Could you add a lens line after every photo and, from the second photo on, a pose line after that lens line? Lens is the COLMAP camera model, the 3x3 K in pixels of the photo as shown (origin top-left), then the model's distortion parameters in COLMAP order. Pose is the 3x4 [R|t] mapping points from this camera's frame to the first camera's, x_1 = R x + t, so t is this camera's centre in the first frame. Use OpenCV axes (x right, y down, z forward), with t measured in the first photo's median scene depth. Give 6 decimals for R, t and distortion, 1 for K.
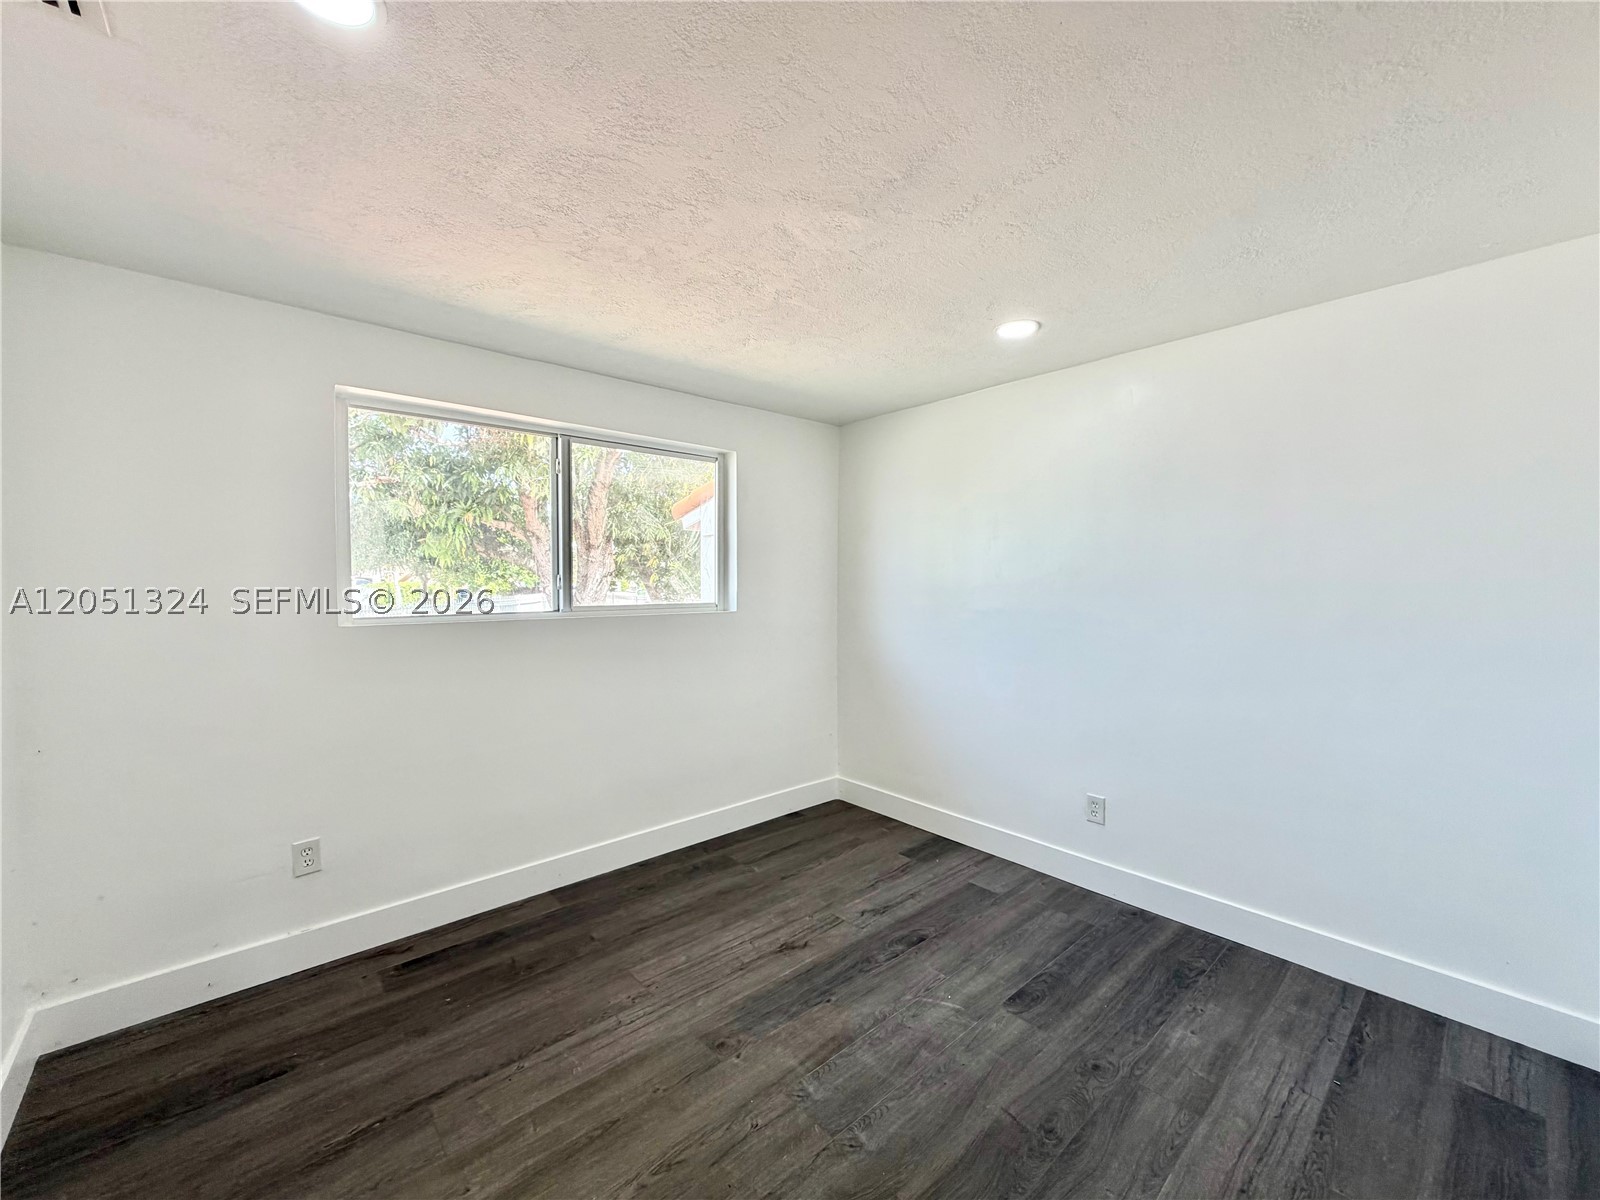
lens RADIAL K [[638.6, 0, 797.4], [0, 638.6, 606.7], [0, 0, 1]] dist [-0.000505, 0.000844]
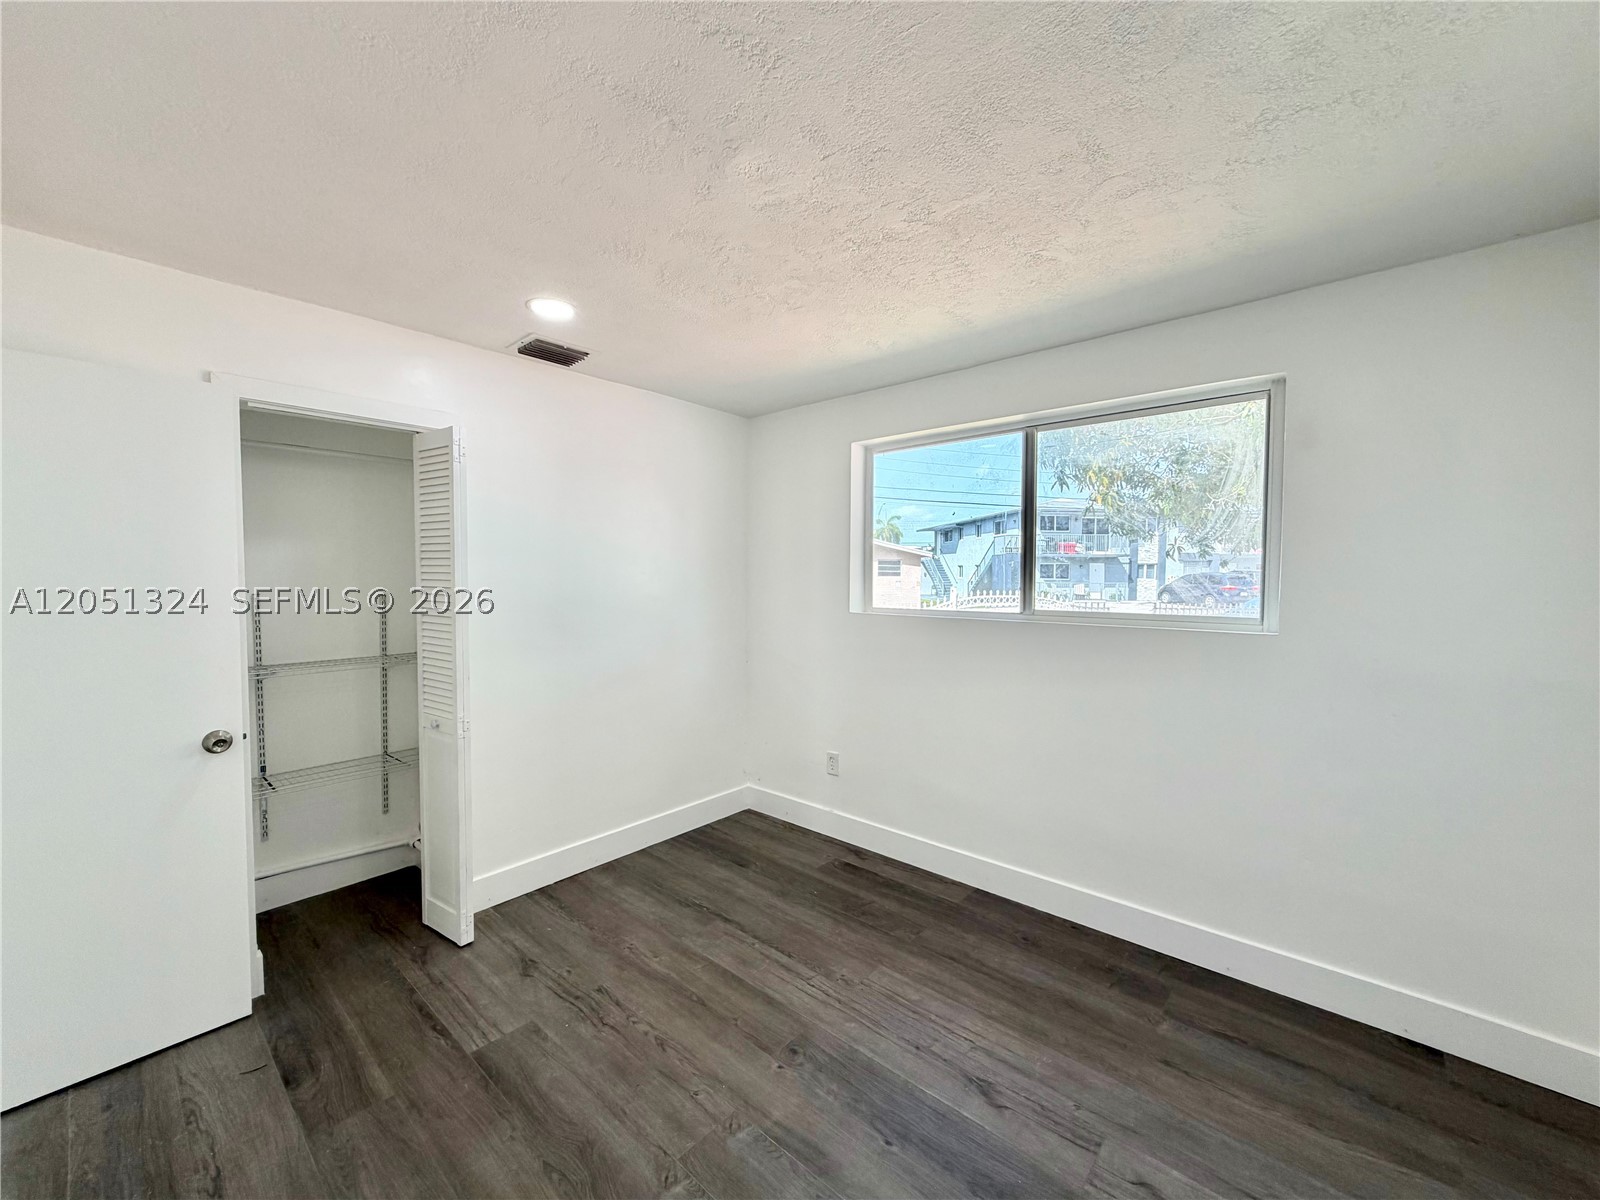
lens RADIAL K [[638.6, 0, 795.4], [0, 638.6, 603.9], [0, 0, 1]] dist [-0.000505, 0.000844]
pose [[0.118134, 0.046608, -0.991903, 0.775609], [-0.045295, 0.998111, 0.041505, -0.045483], [0.991964, 0.040025, 0.120022, 0.797136]]
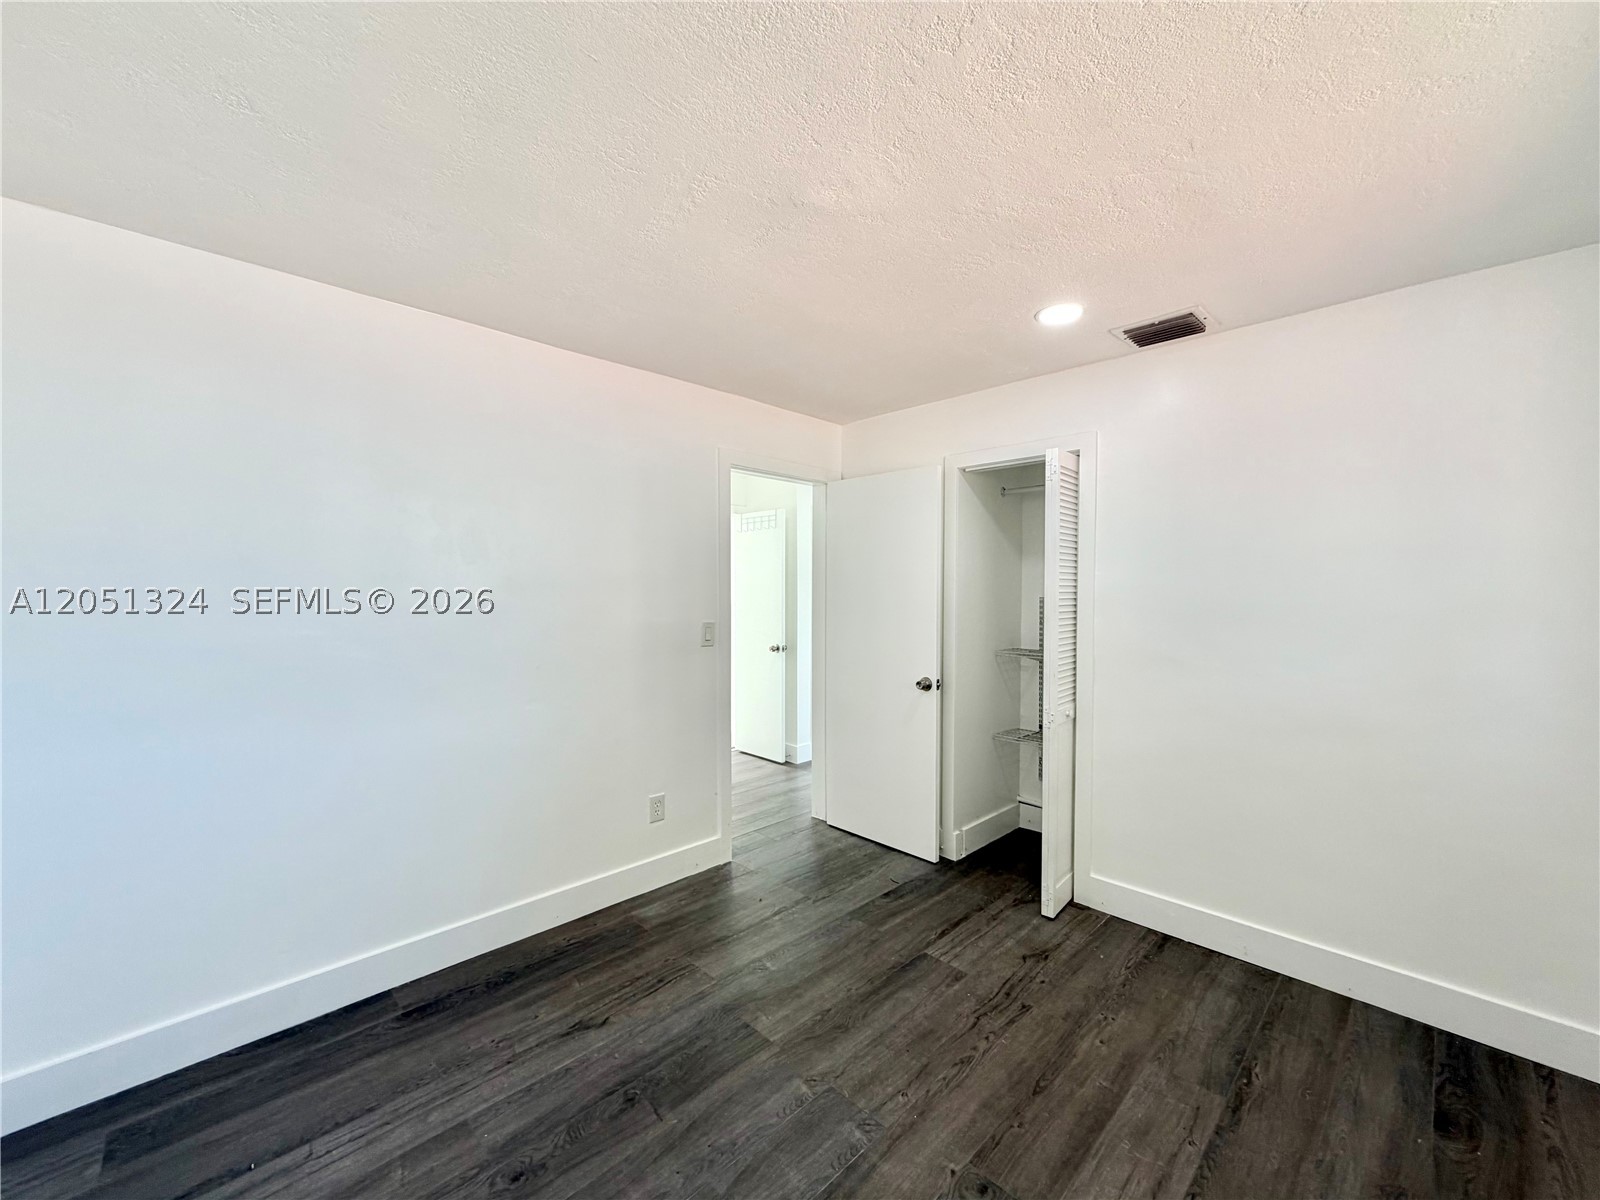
lens RADIAL K [[638.6, 0, 797.1], [0, 638.6, 605.2], [0, 0, 1]] dist [-0.000505, 0.000844]
pose [[-0.998710, 0.000509, -0.050770, 0.132662], [-0.003139, 0.997418, 0.071745, -0.064768], [0.050676, 0.071812, -0.996130, 1.587469]]
